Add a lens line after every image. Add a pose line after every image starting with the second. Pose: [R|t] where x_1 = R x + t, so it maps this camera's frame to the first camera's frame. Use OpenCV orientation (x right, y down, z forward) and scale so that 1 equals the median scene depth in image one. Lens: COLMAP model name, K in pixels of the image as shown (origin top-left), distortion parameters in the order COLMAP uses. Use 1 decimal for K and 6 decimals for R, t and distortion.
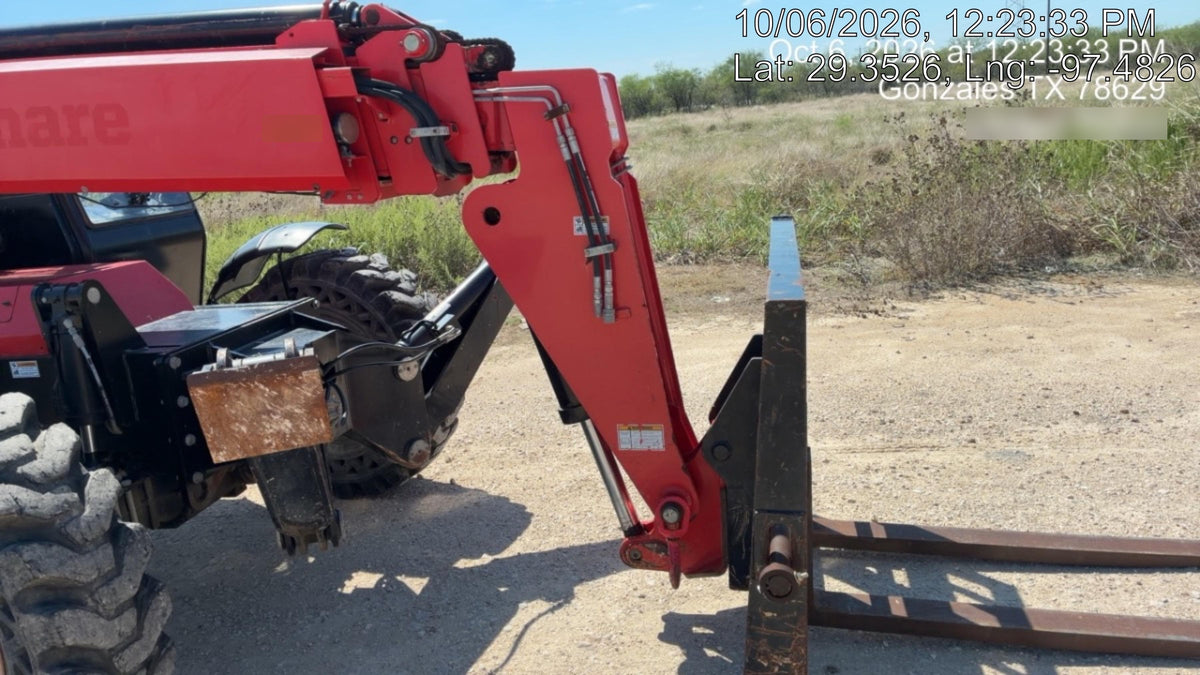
lens RADIAL K [[892.1, 0, 600.0], [0, 892.1, 337.5], [0, 0, 1]] dist [0.001166, -0.000719]
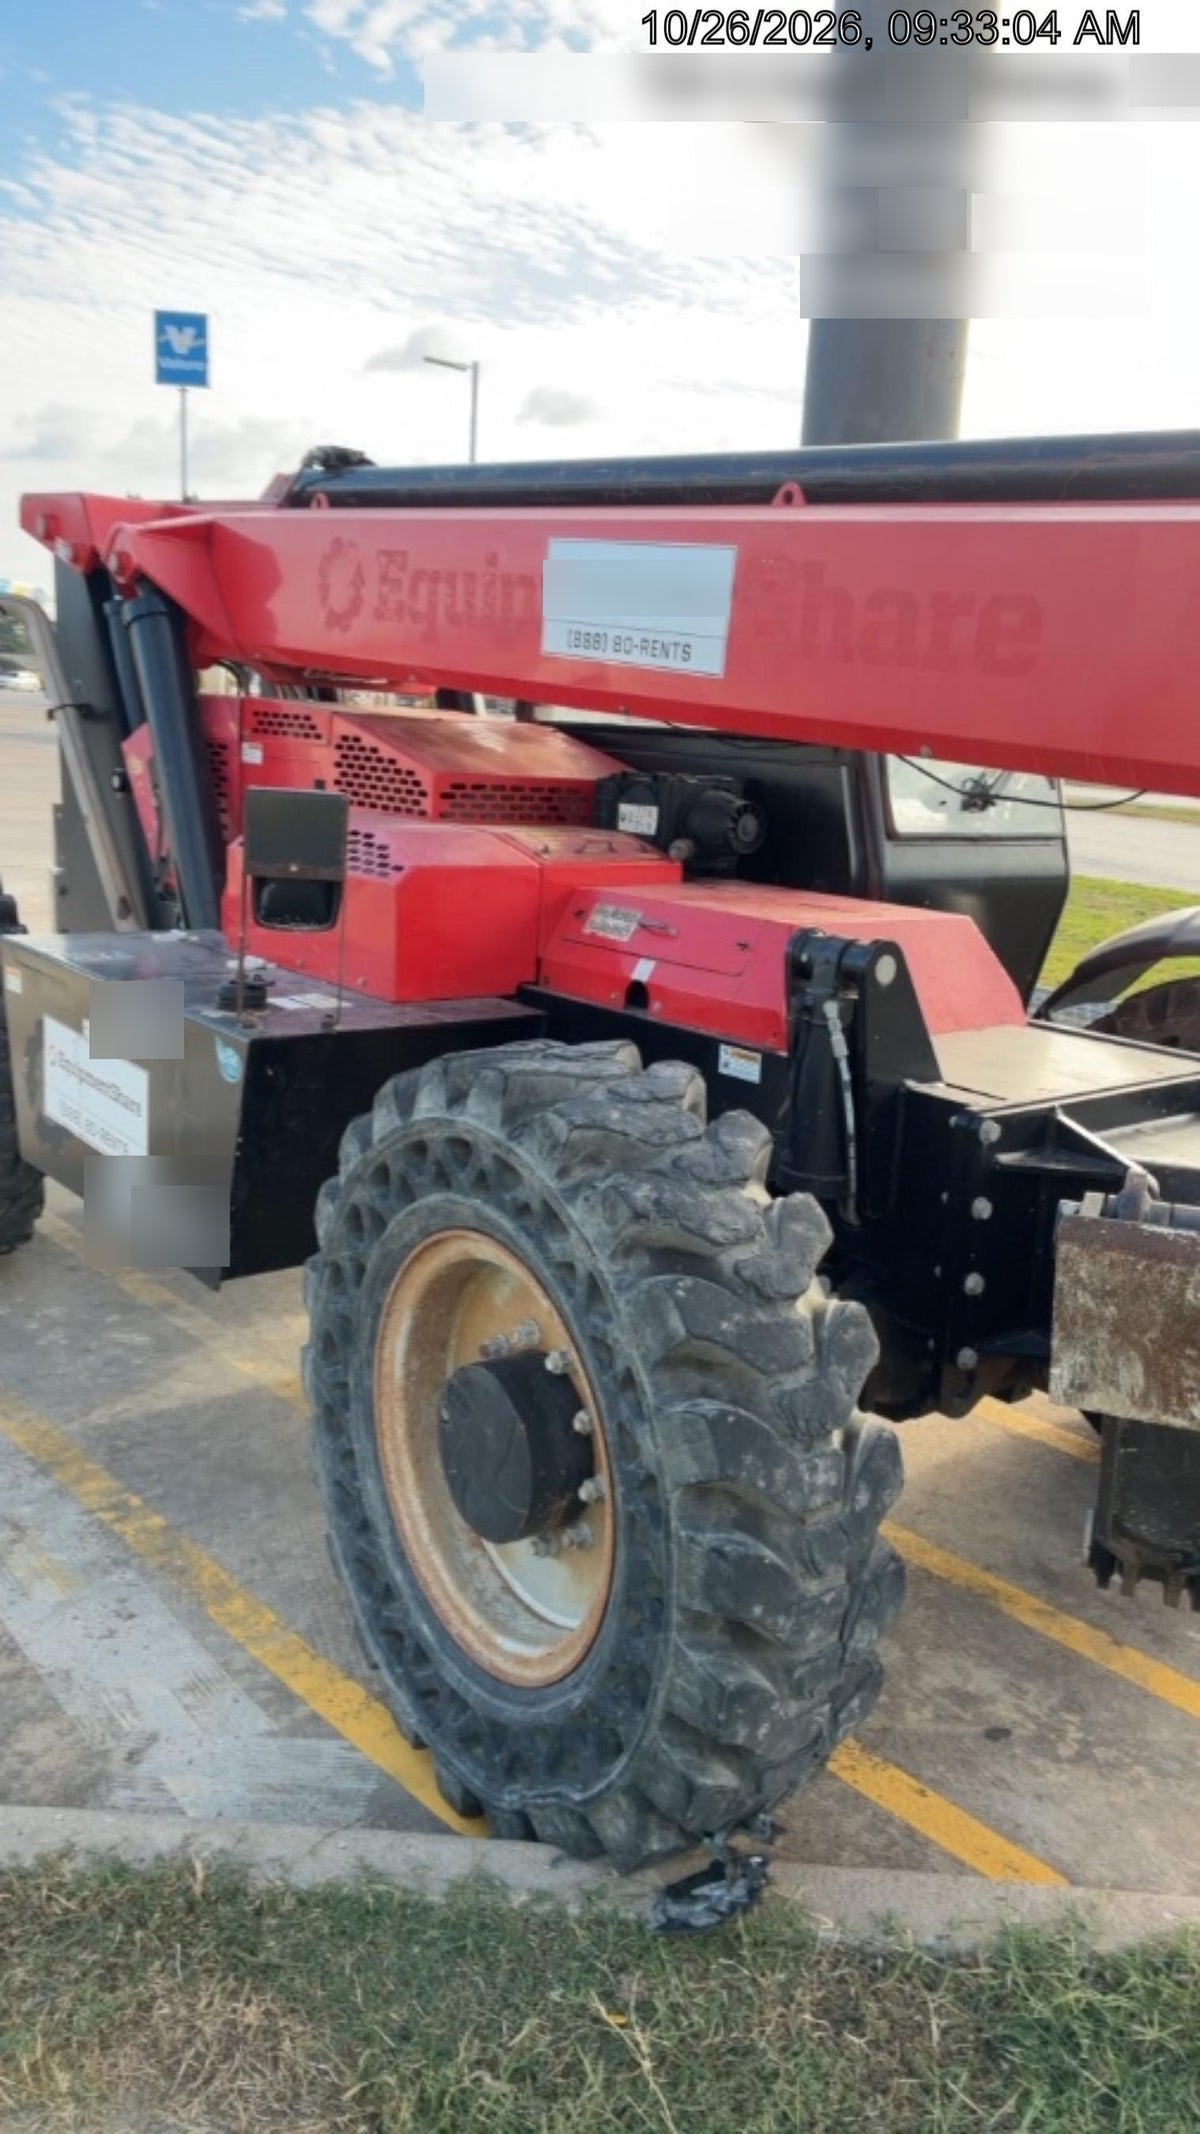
lens RADIAL K [[1311.9, 0, 600.0], [0, 1311.9, 1067.0], [0, 0, 1]] dist [0.036681, 0.001321]
pose [[0.742977, 0.246379, -0.622320, -0.198134], [-0.252135, 0.964316, 0.080757, -0.008124], [0.620010, 0.096908, 0.778586, 0.307597]]
